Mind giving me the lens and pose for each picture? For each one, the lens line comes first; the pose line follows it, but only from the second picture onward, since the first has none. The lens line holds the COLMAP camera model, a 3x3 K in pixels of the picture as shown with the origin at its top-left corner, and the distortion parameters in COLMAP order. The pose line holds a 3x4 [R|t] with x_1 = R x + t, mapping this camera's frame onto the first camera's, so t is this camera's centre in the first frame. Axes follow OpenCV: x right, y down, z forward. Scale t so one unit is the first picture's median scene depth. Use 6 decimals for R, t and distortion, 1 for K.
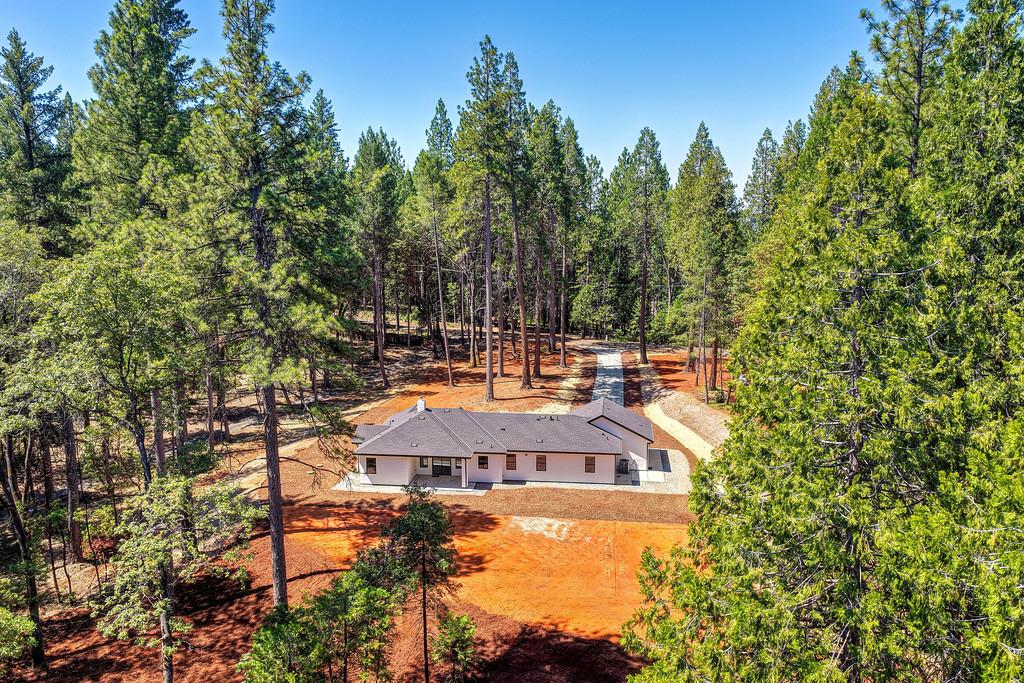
lens RADIAL K [[861.7, 0, 484.5], [0, 861.7, 341.0], [0, 0, 1]] dist [0.001482, 0.002623]
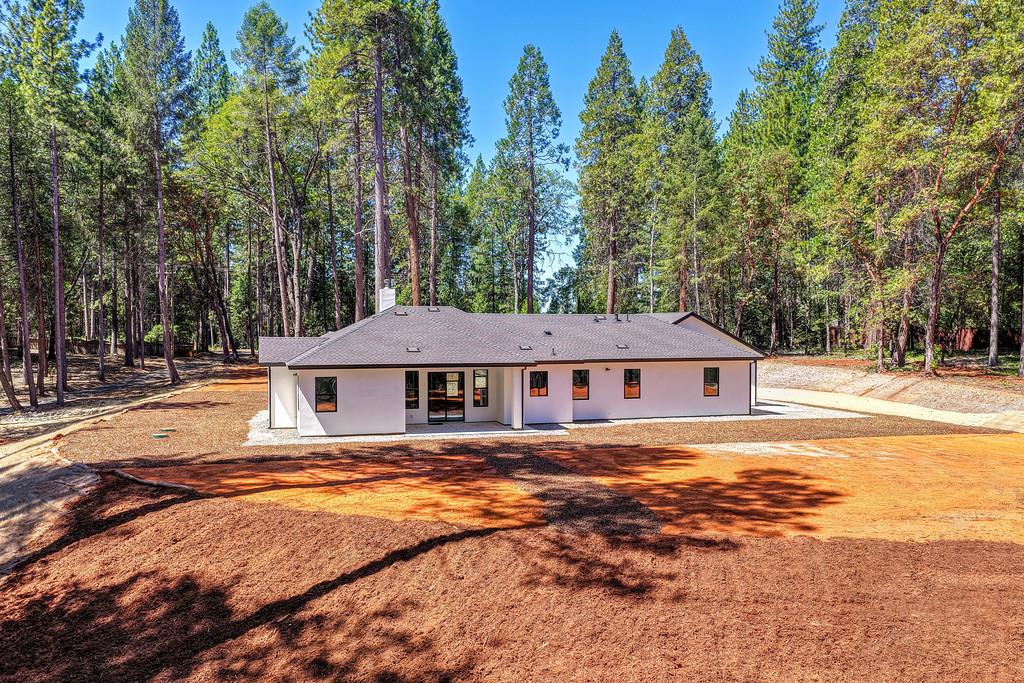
lens RADIAL K [[867.9, 0, 512.0], [0, 867.9, 341.5], [0, 0, 1]] dist [-0.005275, 0.000285]
pose [[0.902829, 0.005392, 0.429966, -0.244375], [0.062201, 0.987767, -0.142994, 0.190682], [-0.425478, 0.155844, 0.891449, 0.537256]]
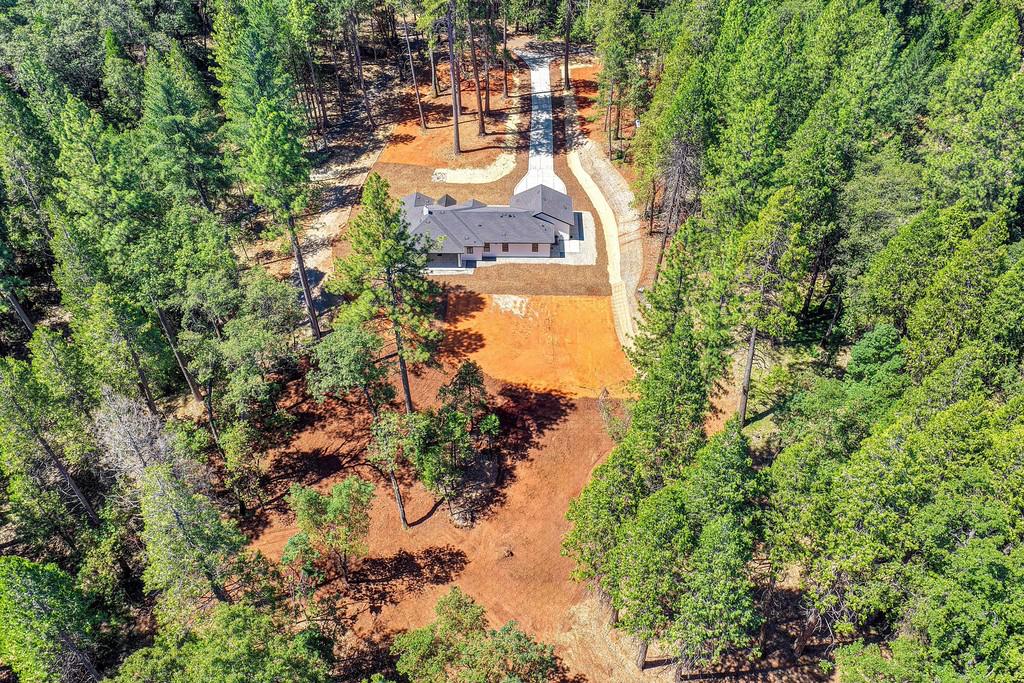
lens RADIAL K [[867.9, 0, 512.0], [0, 867.9, 341.5], [0, 0, 1]] dist [-0.005275, 0.000285]
pose [[0.990558, -0.092397, 0.101284, -0.103831], [0.018394, 0.821664, 0.569675, -0.646342], [-0.135857, -0.562433, 0.815605, -0.434139]]
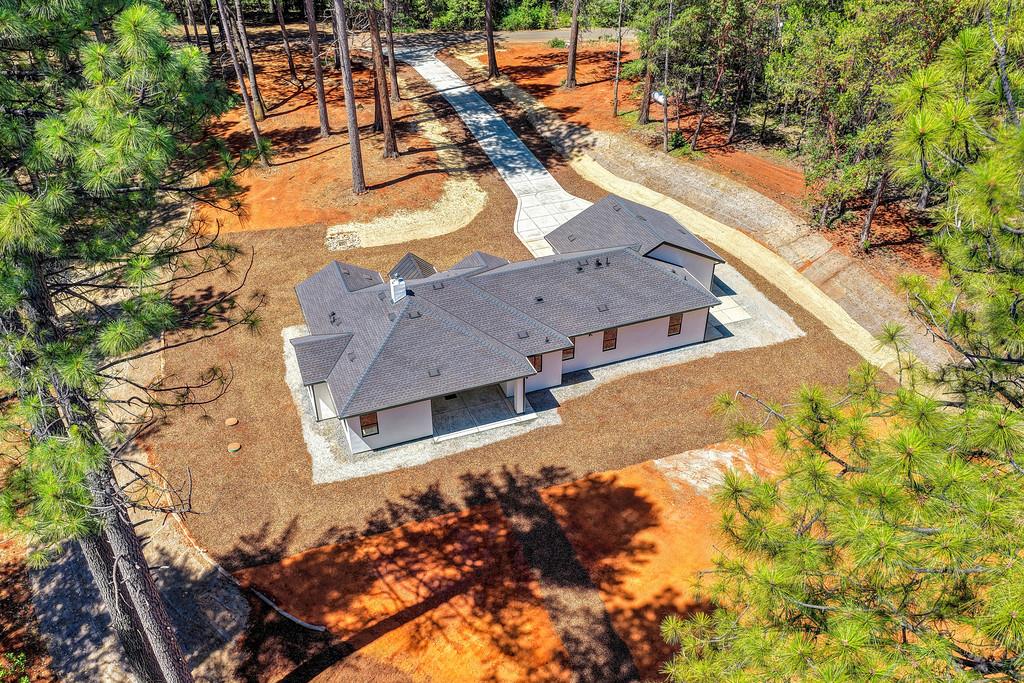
lens RADIAL K [[867.9, 0, 512.0], [0, 867.9, 341.5], [0, 0, 1]] dist [-0.005275, 0.000285]
pose [[0.867585, -0.275545, 0.413969, -0.266410], [0.075386, 0.895708, 0.438205, -0.146129], [-0.491541, -0.348973, 0.797875, 0.524616]]
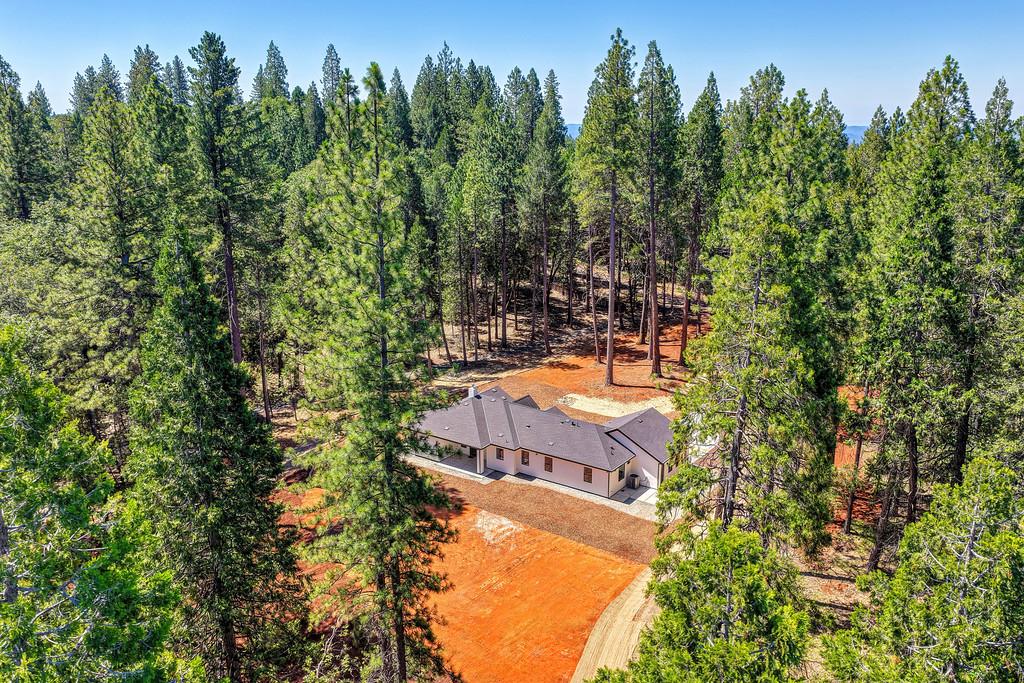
lens RADIAL K [[861.7, 0, 484.5], [0, 861.7, 341.0], [0, 0, 1]] dist [0.001482, 0.002623]
pose [[0.877576, 0.119524, -0.464301, 0.471503], [-0.071275, 0.990190, 0.120184, -0.128773], [0.474111, -0.072378, 0.877485, 0.051359]]
